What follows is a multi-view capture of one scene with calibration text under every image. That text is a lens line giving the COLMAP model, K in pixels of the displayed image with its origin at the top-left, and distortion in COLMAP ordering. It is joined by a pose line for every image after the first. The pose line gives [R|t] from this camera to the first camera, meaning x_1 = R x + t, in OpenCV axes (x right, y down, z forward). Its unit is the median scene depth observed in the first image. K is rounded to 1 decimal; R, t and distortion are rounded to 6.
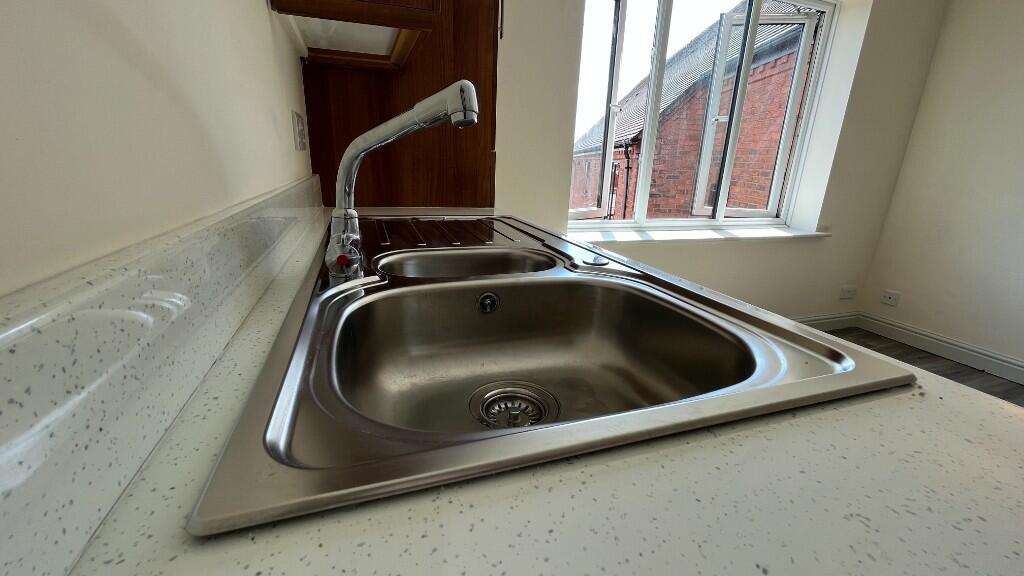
lens RADIAL K [[412.8, 0, 509.6], [0, 412.8, 282.4], [0, 0, 1]] dist [-0.002124, 0.000083]
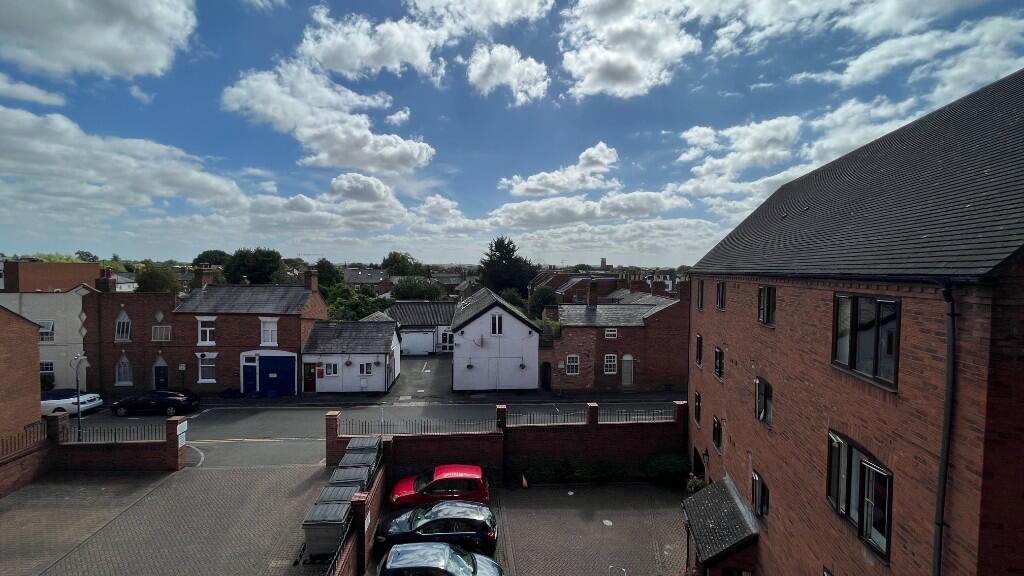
lens RADIAL K [[412.8, 0, 509.6], [0, 412.8, 282.4], [0, 0, 1]] dist [-0.002124, 0.000083]
pose [[0.985571, -0.015267, -0.168570, -0.829194], [-0.028355, 0.966957, -0.253357, -0.343569], [0.166868, 0.254481, 0.952572, 0.534566]]
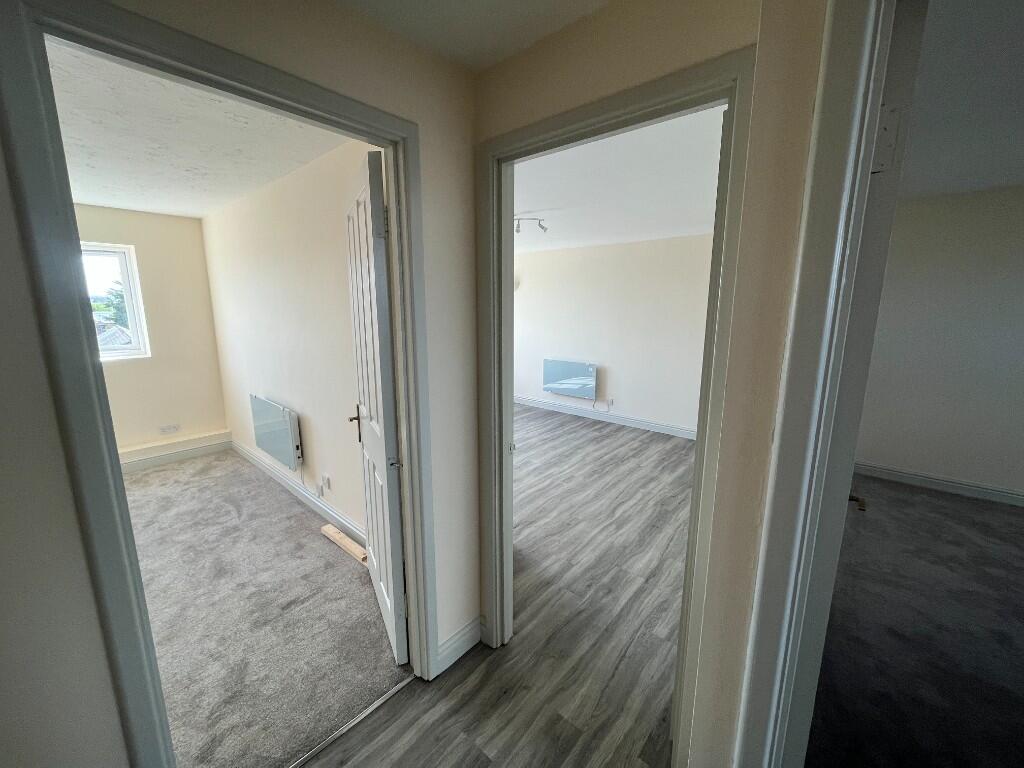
lens RADIAL K [[412.1, 0, 510.2], [0, 412.1, 377.8], [0, 0, 1]] dist [-0.001547, -0.000127]
pose [[0.868547, -0.117886, 0.481382, -0.106379], [0.164134, 0.984906, -0.054950, 0.200237], [-0.467638, 0.126737, 0.874787, -1.279765]]
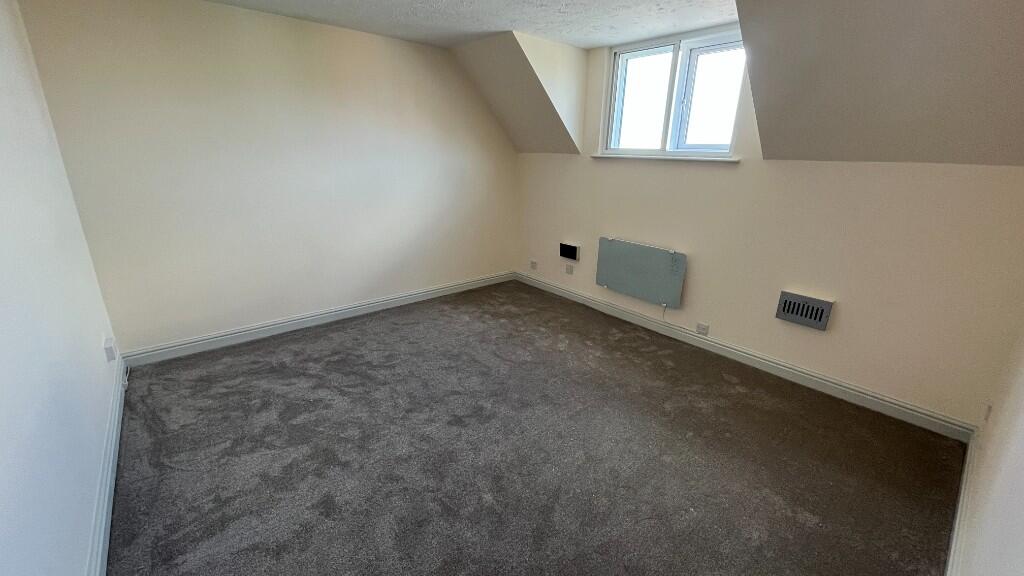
lens RADIAL K [[412.8, 0, 509.6], [0, 412.8, 282.4], [0, 0, 1]] dist [-0.002124, 0.000083]
pose [[-0.359968, -0.320179, 0.876304, 0.331346], [0.228048, 0.880580, 0.415419, 0.217139], [-0.904664, 0.349377, -0.243964, -1.229953]]
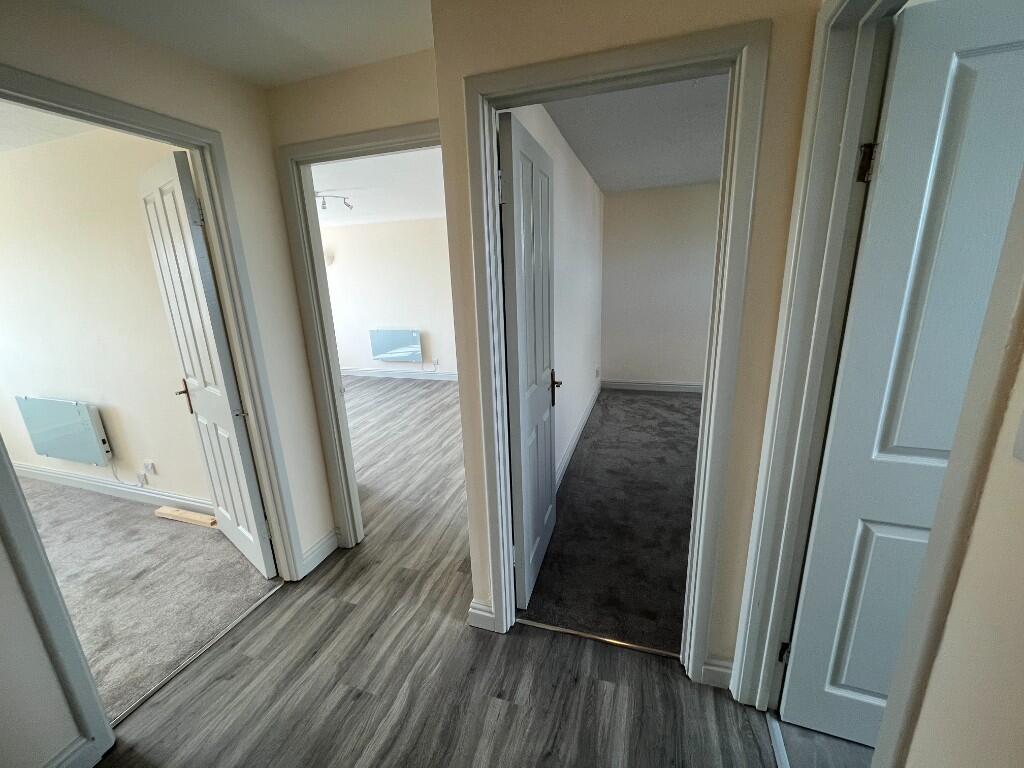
lens RADIAL K [[412.1, 0, 510.2], [0, 412.1, 377.8], [0, 0, 1]] dist [-0.001547, -0.000127]
pose [[0.602157, -0.251966, 0.757575, -0.219077], [0.278214, 0.955639, 0.096703, 0.260212], [-0.748334, 0.152538, 0.645545, -1.485589]]
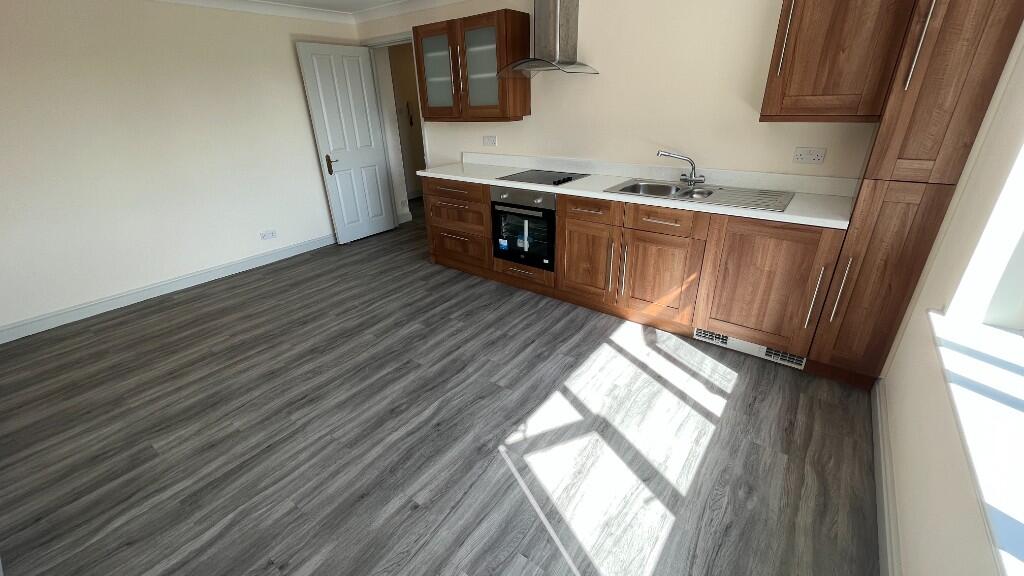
lens RADIAL K [[412.8, 0, 509.6], [0, 412.8, 282.4], [0, 0, 1]] dist [-0.002124, 0.000083]
pose [[-0.832712, 0.218833, -0.508629, 0.833833], [-0.151929, 0.793033, 0.589929, -0.339132], [0.532455, 0.568516, -0.627121, 0.735824]]
